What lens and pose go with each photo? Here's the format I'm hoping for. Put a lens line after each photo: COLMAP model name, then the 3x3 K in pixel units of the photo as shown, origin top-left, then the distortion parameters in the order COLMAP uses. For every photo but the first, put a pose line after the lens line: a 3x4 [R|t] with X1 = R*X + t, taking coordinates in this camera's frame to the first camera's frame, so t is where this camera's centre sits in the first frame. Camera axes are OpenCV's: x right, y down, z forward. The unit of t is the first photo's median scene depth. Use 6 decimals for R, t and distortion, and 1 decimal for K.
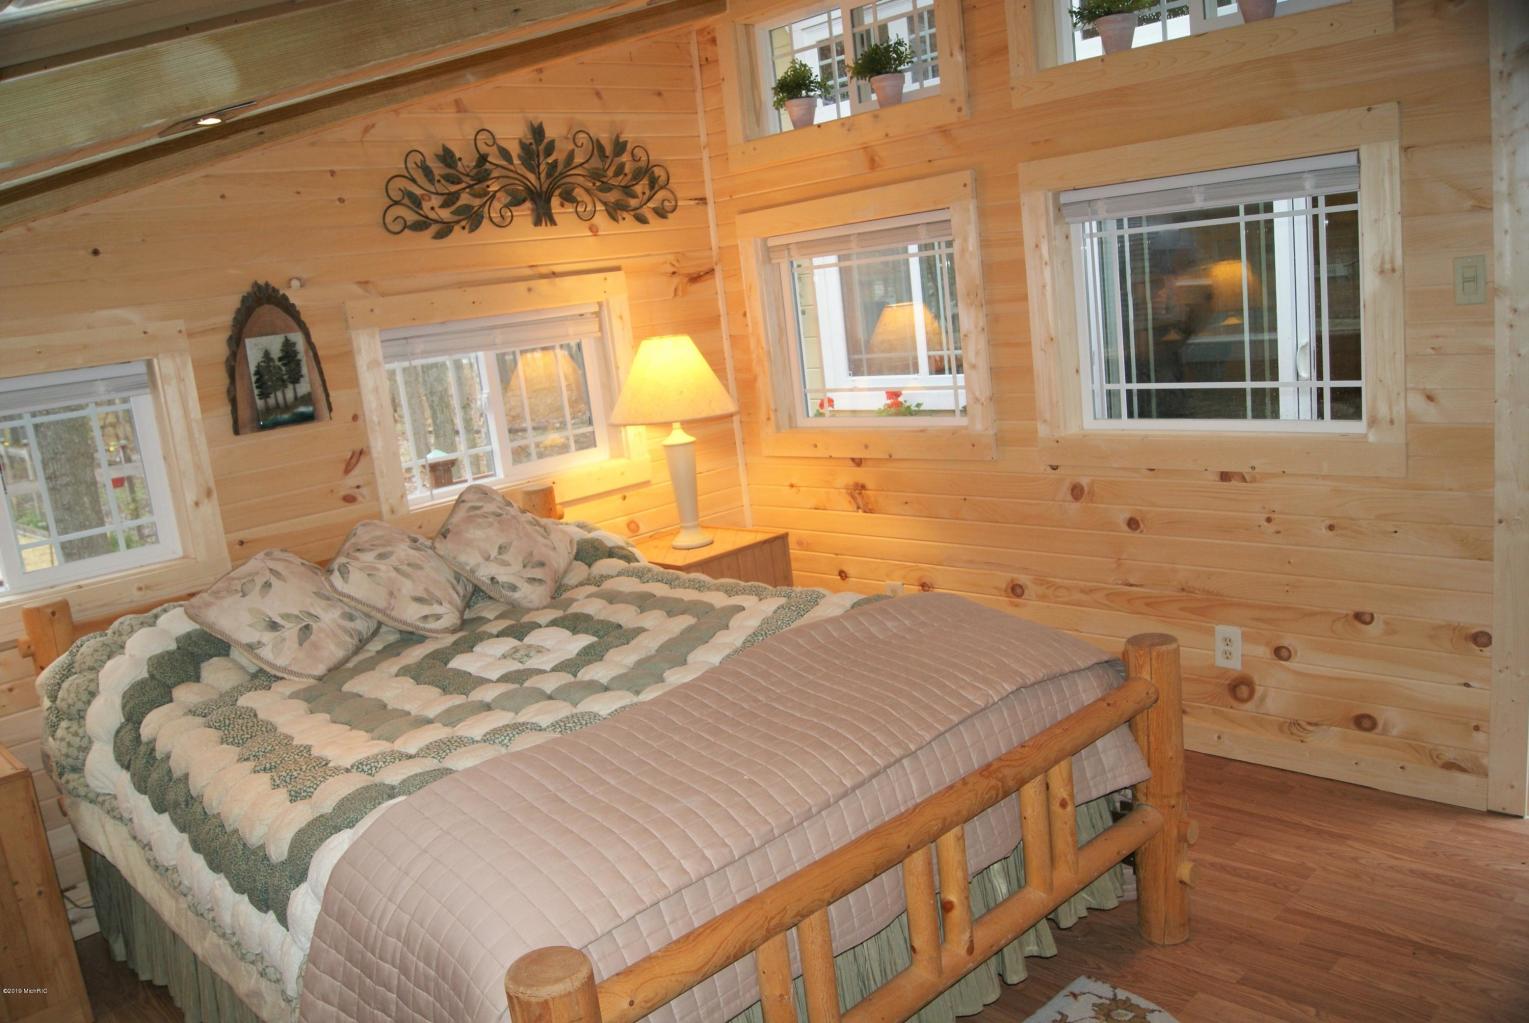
lens RADIAL K [[1201.1, 0, 766.4], [0, 1201.1, 520.5], [0, 0, 1]] dist [-0.072758, 0.006955]
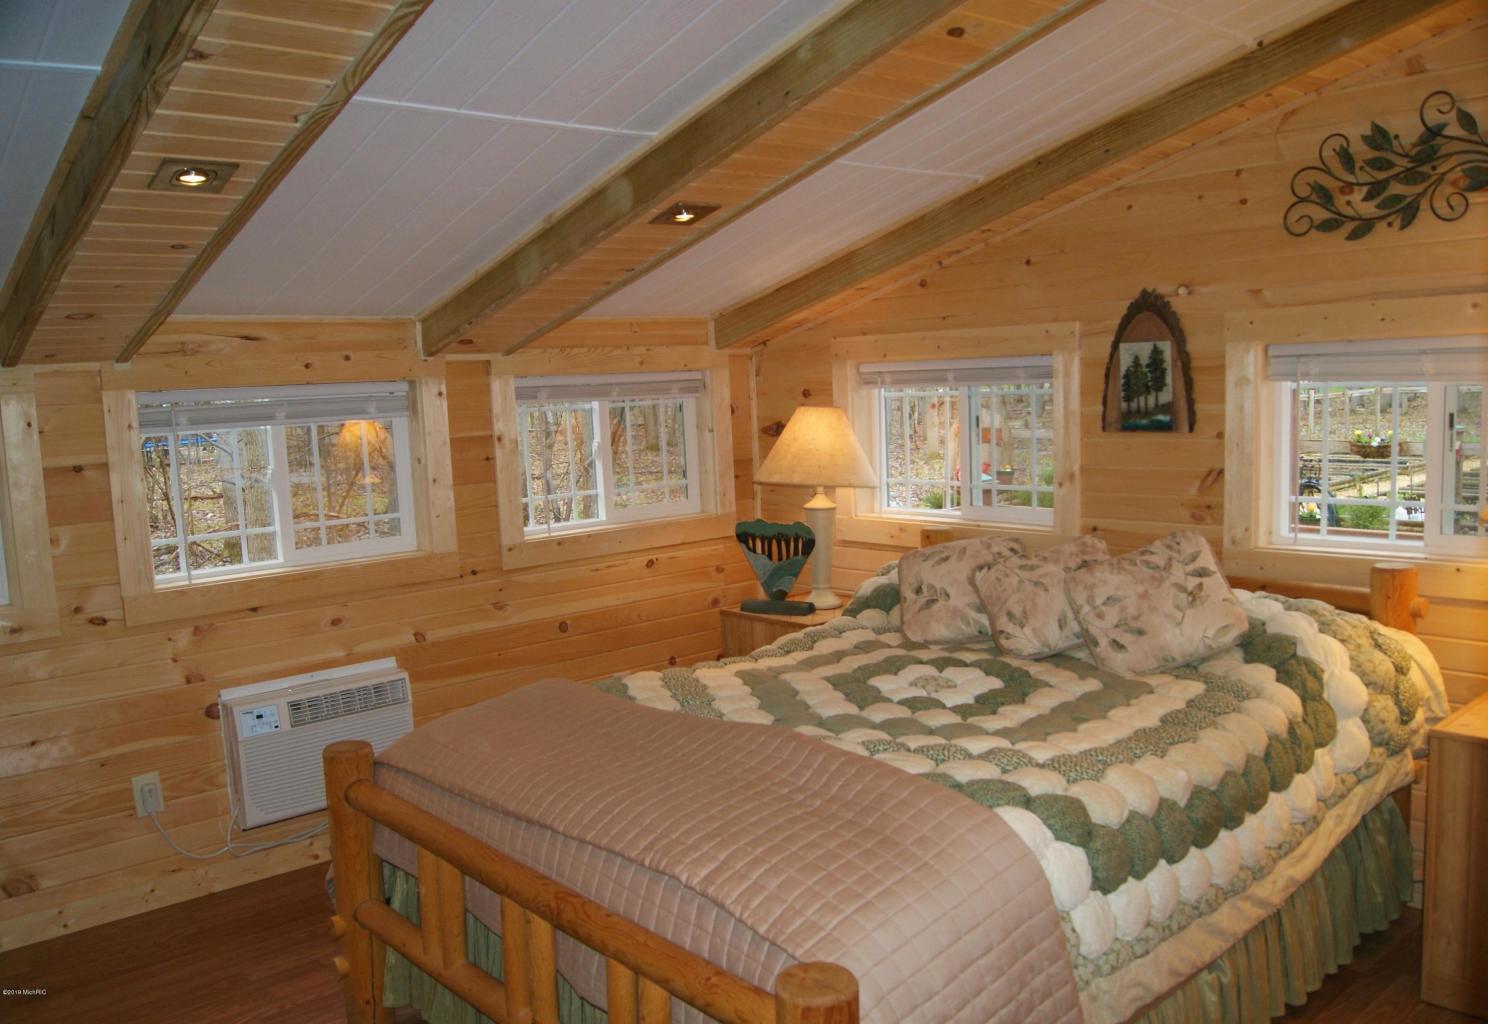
lens RADIAL K [[1191.6, 0, 745.4], [0, 1191.6, 507.3], [0, 0, 1]] dist [-0.069471, 0.001376]
pose [[-0.015948, 0.217994, -0.975820, 0.576625], [-0.148902, 0.964543, 0.217909, -0.177735], [0.988723, 0.148776, 0.017077, 0.621834]]
